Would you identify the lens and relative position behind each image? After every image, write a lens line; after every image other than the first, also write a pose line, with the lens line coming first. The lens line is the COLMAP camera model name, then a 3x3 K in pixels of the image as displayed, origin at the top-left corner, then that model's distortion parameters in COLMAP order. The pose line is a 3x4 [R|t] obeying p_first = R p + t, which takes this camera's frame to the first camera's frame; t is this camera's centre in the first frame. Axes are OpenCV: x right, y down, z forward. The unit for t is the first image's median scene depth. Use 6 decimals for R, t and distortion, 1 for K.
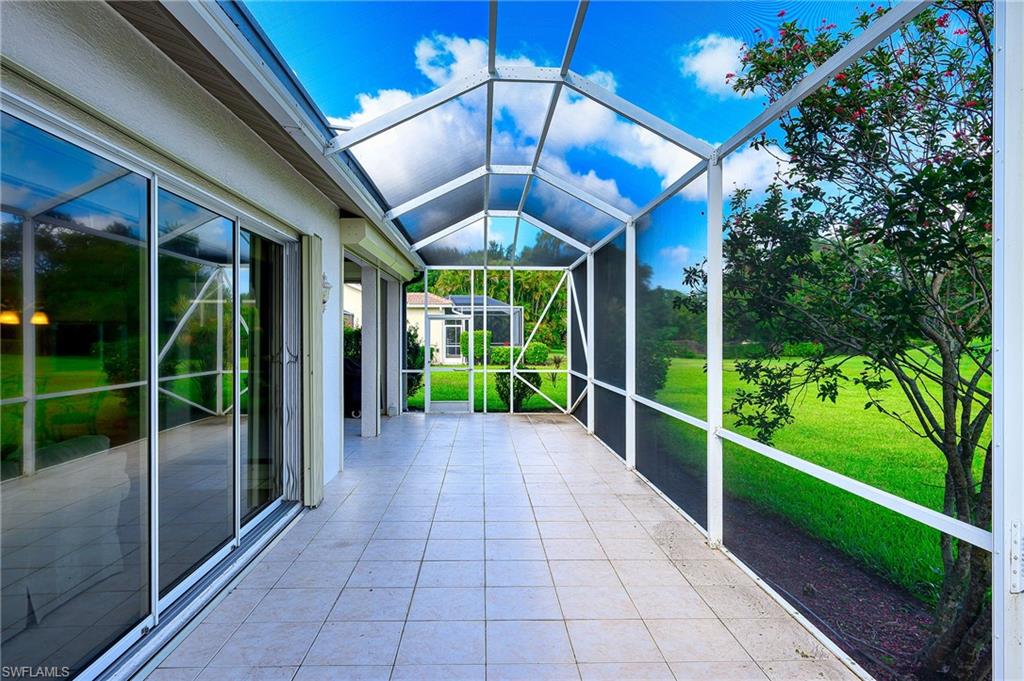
lens RADIAL K [[596.4, 0, 512.0], [0, 596.4, 340.5], [0, 0, 1]] dist [-0.000212, -0.000948]
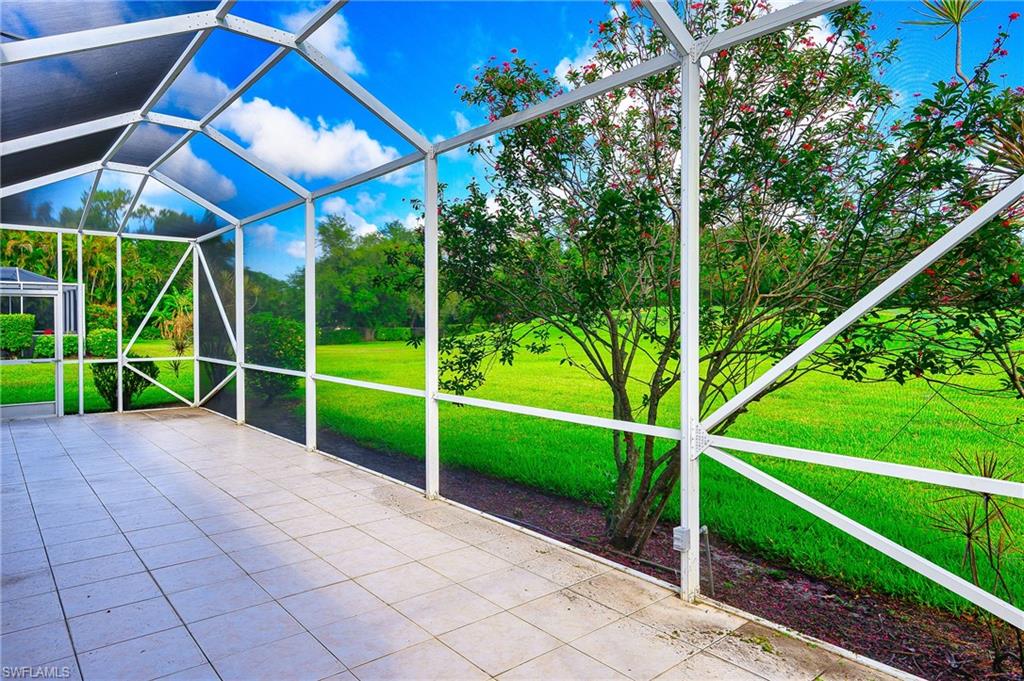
lens RADIAL K [[624.3, 0, 511.8], [0, 624.3, 329.5], [0, 0, 1]] dist [0.000586, -0.000118]
pose [[0.793007, -0.012473, 0.609085, -0.233032], [0.009874, 0.999922, 0.007621, 0.017633], [-0.609132, -0.000029, 0.793069, -0.024690]]
